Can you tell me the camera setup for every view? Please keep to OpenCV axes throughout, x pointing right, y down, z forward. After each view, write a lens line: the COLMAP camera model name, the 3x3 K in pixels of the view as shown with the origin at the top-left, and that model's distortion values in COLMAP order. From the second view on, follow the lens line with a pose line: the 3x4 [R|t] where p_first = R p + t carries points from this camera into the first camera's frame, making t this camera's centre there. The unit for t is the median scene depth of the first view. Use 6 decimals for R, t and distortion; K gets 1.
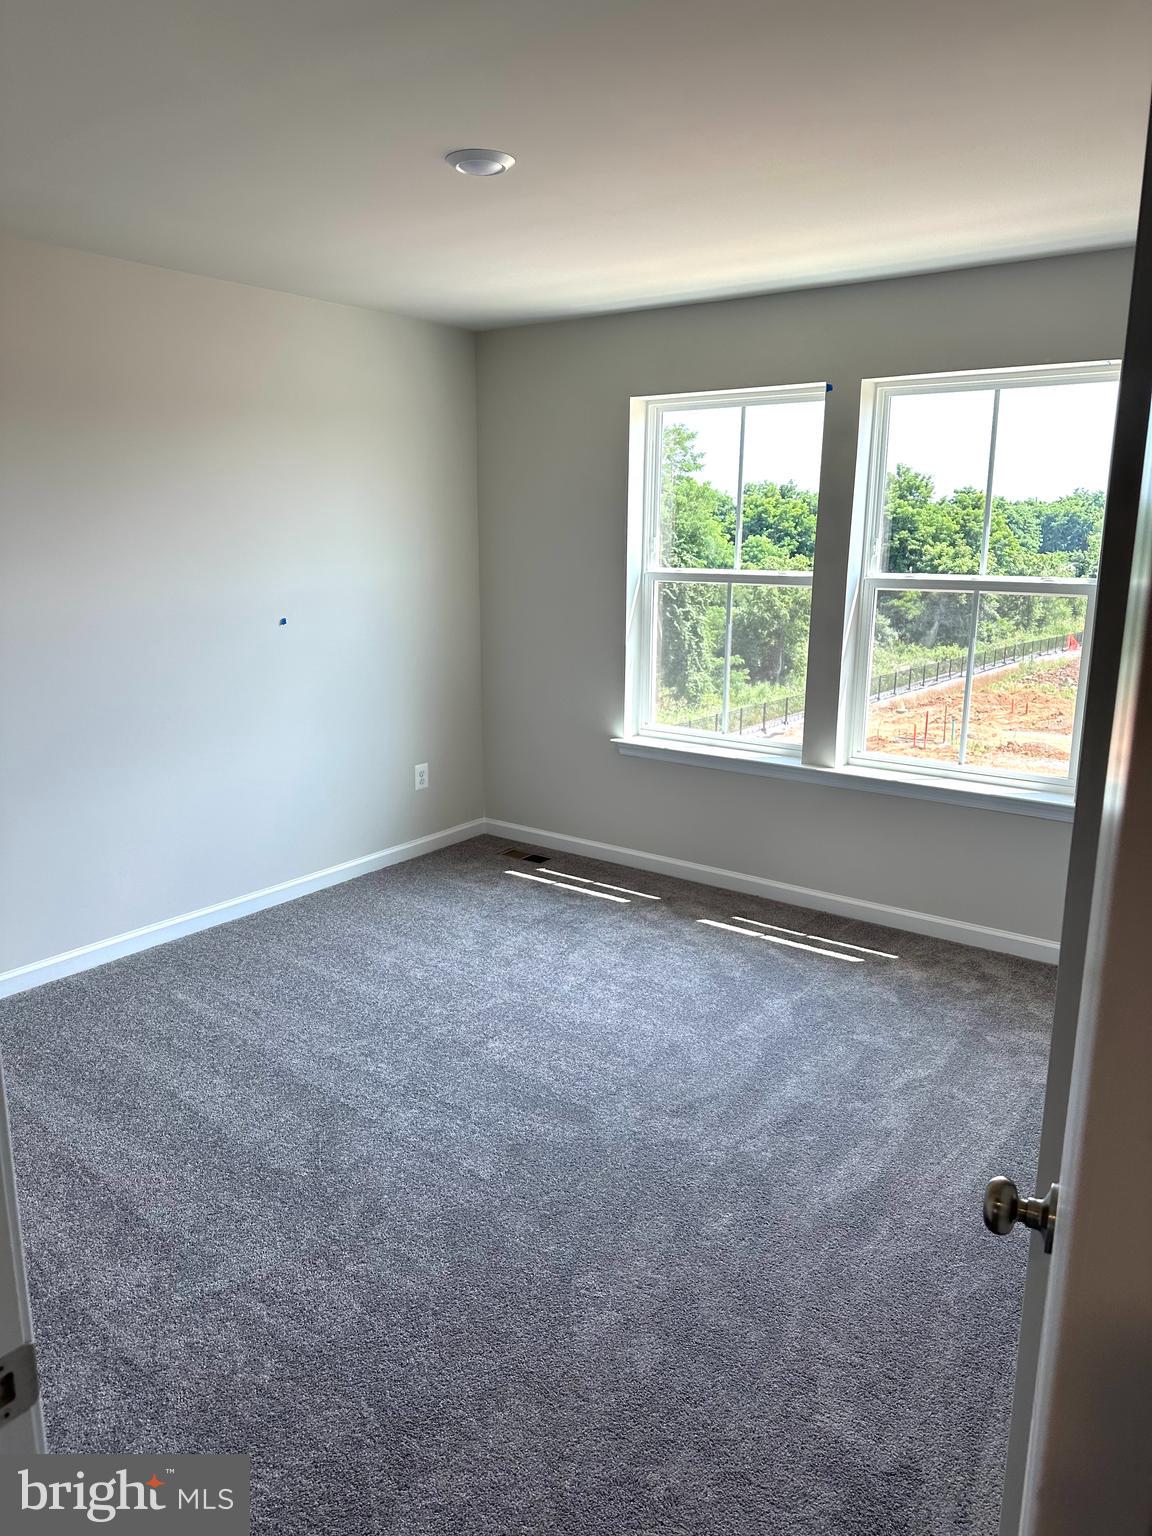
lens RADIAL K [[1064.3, 0, 576.0], [0, 1064.3, 768.0], [0, 0, 1]] dist [0.076626, -0.108151]
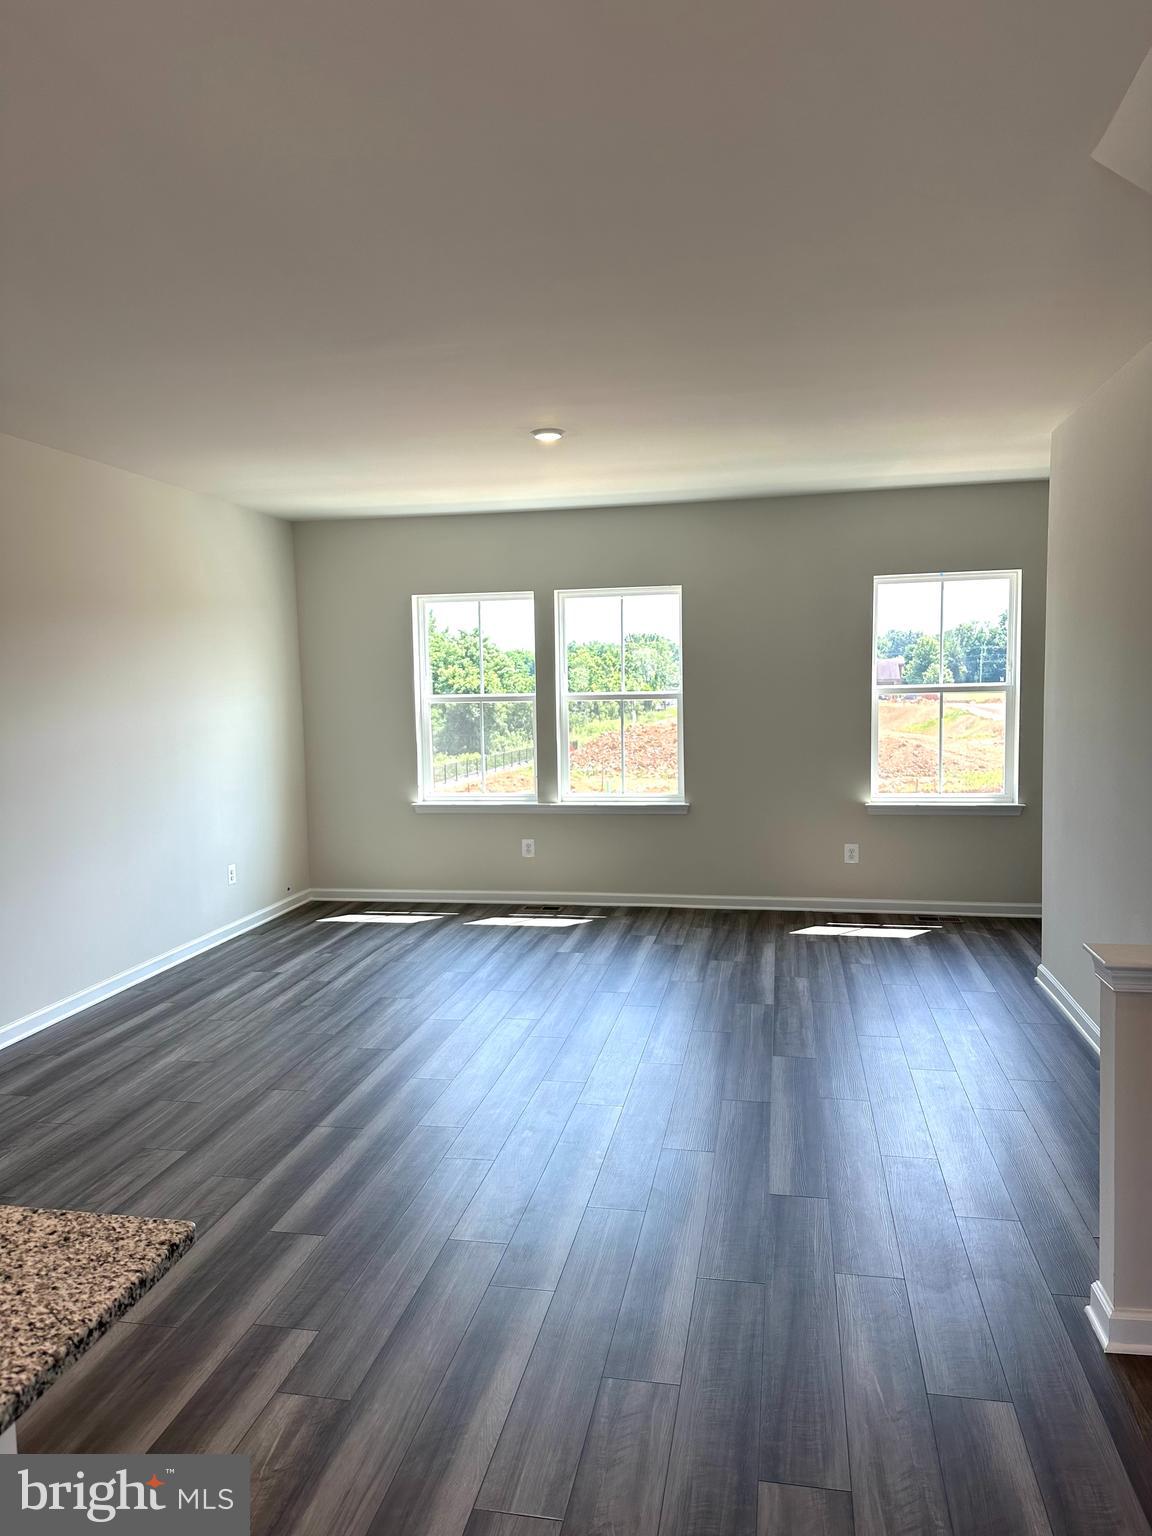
lens RADIAL K [[1064.3, 0, 576.0], [0, 1064.3, 768.0], [0, 0, 1]] dist [0.076626, -0.108151]
pose [[0.897050, -0.074209, 0.435654, -0.460783], [0.122740, 0.988853, -0.084293, 0.088766], [-0.424542, 0.129087, 0.896159, -0.552537]]
